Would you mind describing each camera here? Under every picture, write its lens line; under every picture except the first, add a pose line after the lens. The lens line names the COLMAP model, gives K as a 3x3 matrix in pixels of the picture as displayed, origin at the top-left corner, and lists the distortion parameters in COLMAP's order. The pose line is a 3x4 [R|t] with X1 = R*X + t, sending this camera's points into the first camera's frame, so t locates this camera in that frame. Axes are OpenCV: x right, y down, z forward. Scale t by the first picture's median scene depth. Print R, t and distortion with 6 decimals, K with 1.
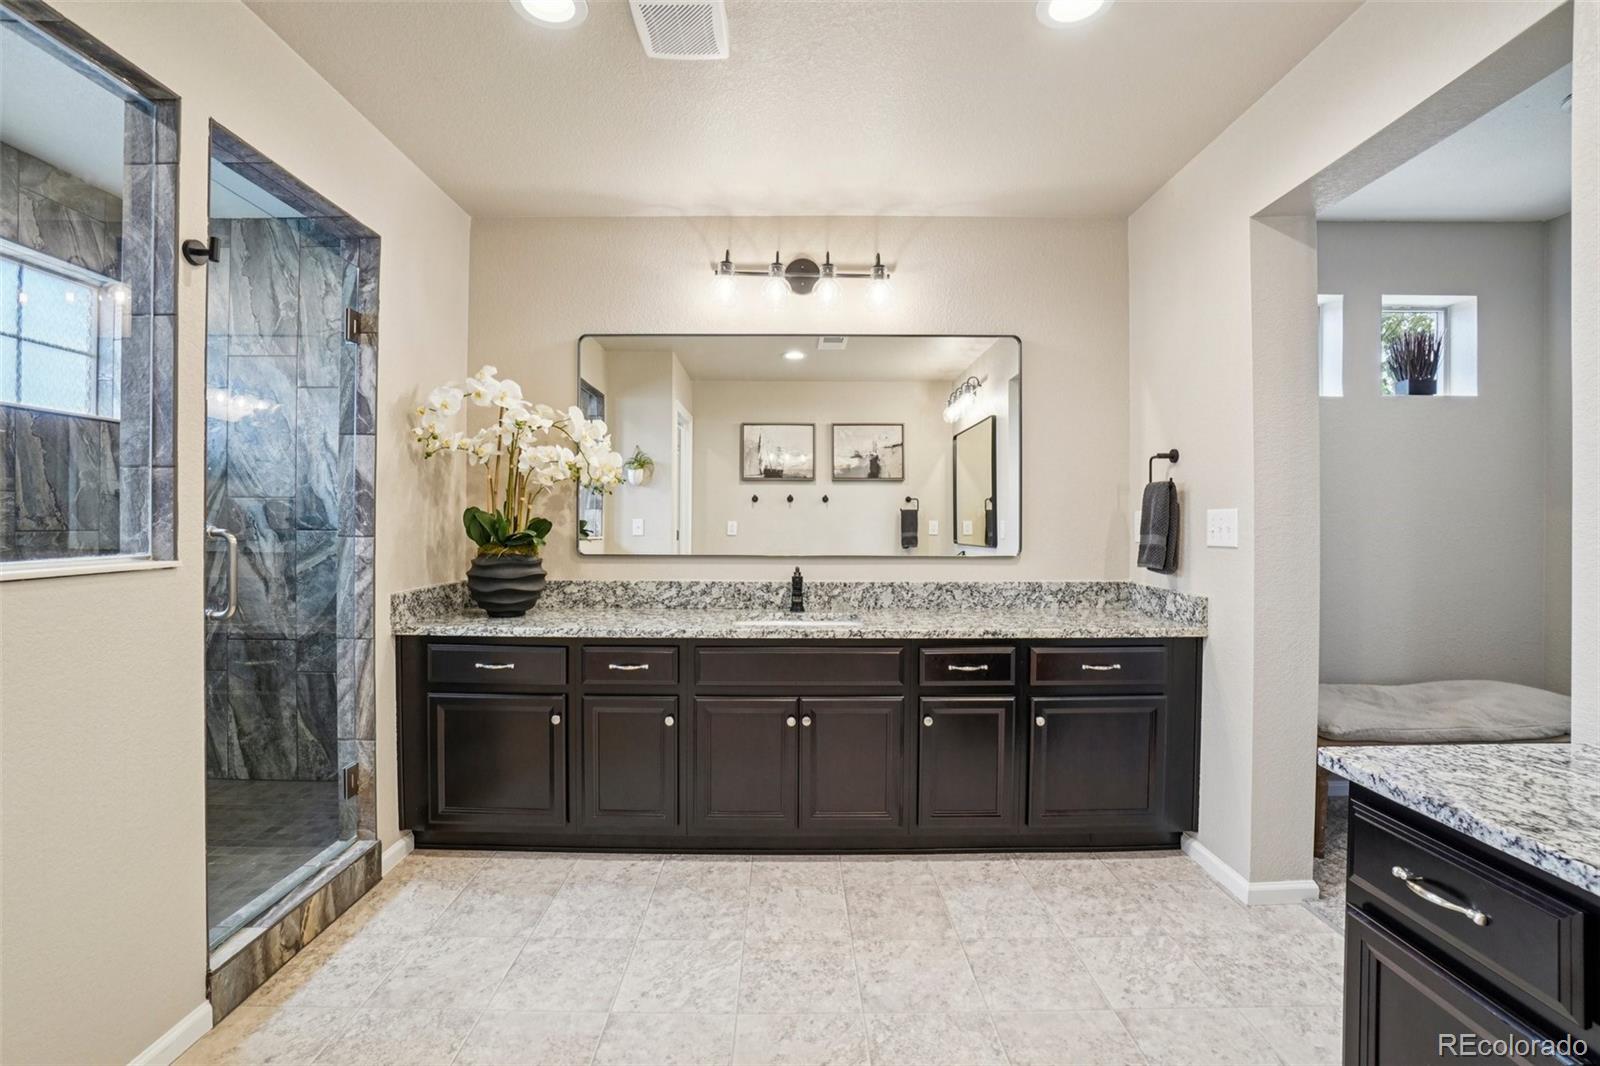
lens RADIAL K [[728.2, 0, 783.6], [0, 728.2, 514.1], [0, 0, 1]] dist [-0.040859, 0.006492]
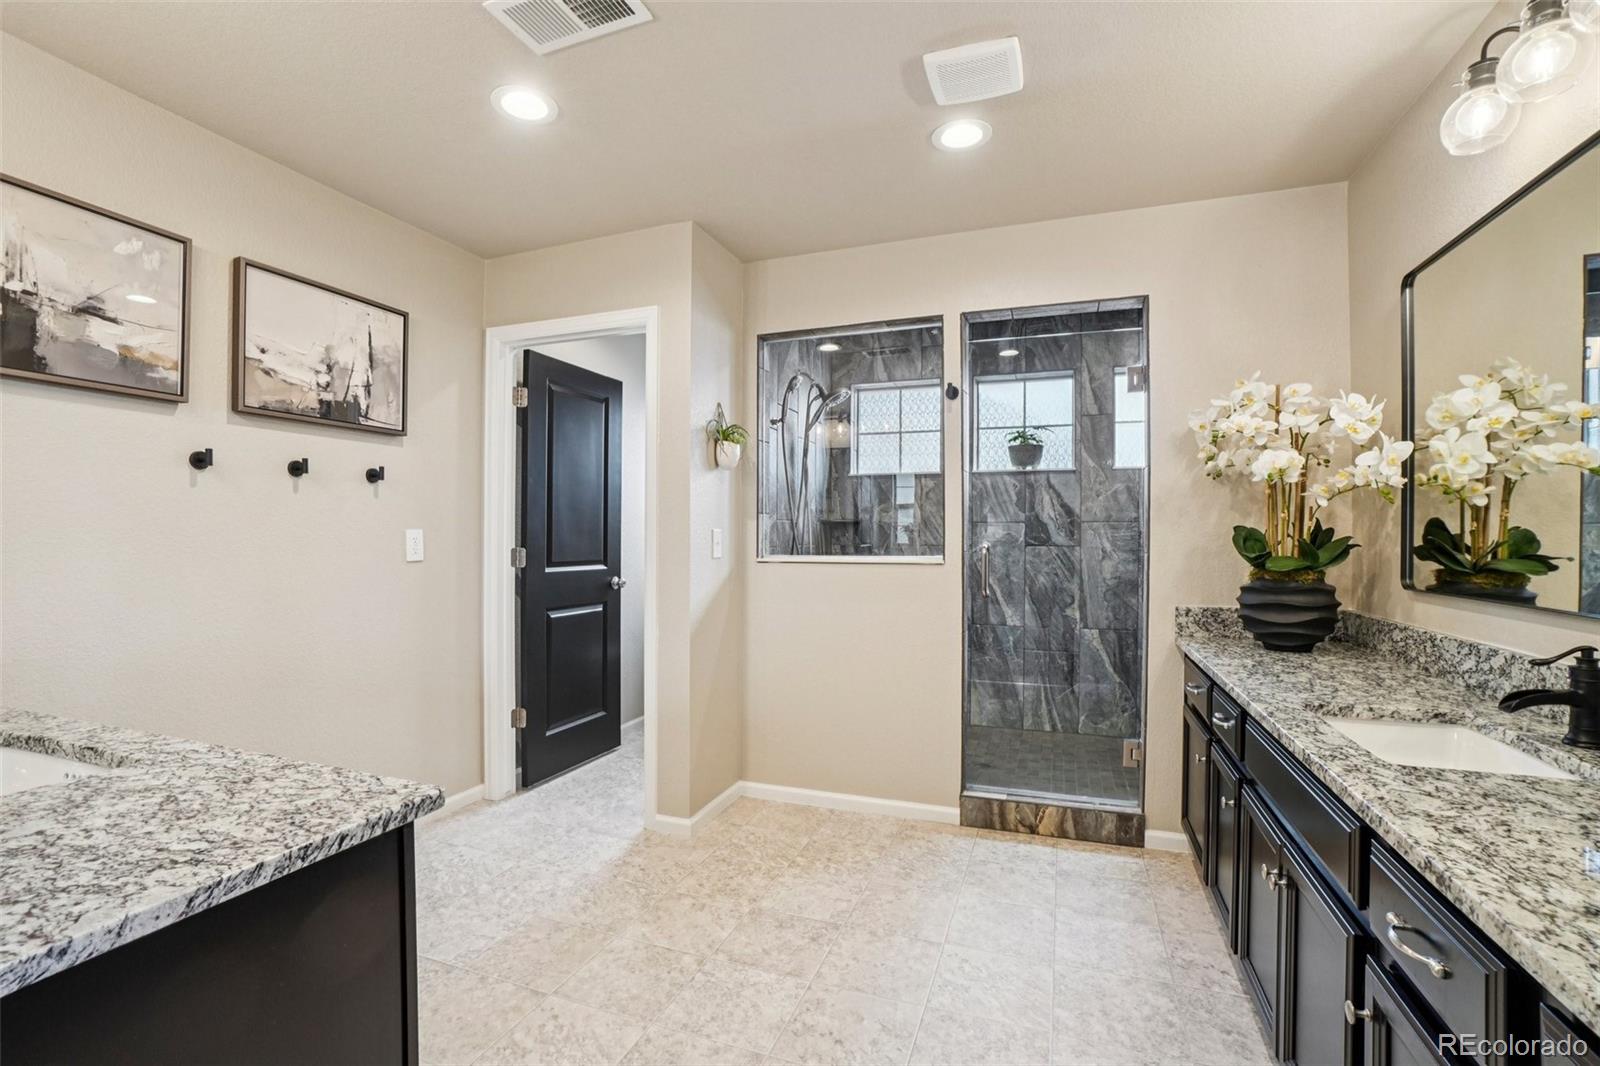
lens RADIAL K [[728.2, 0, 786.5], [0, 728.2, 535.9], [0, 0, 1]] dist [-0.040859, 0.006492]
pose [[-0.372680, -0.007305, -0.927931, 0.911509], [0.009683, 0.999884, -0.011760, 0.011898], [0.927909, -0.013368, -0.372566, 1.105483]]
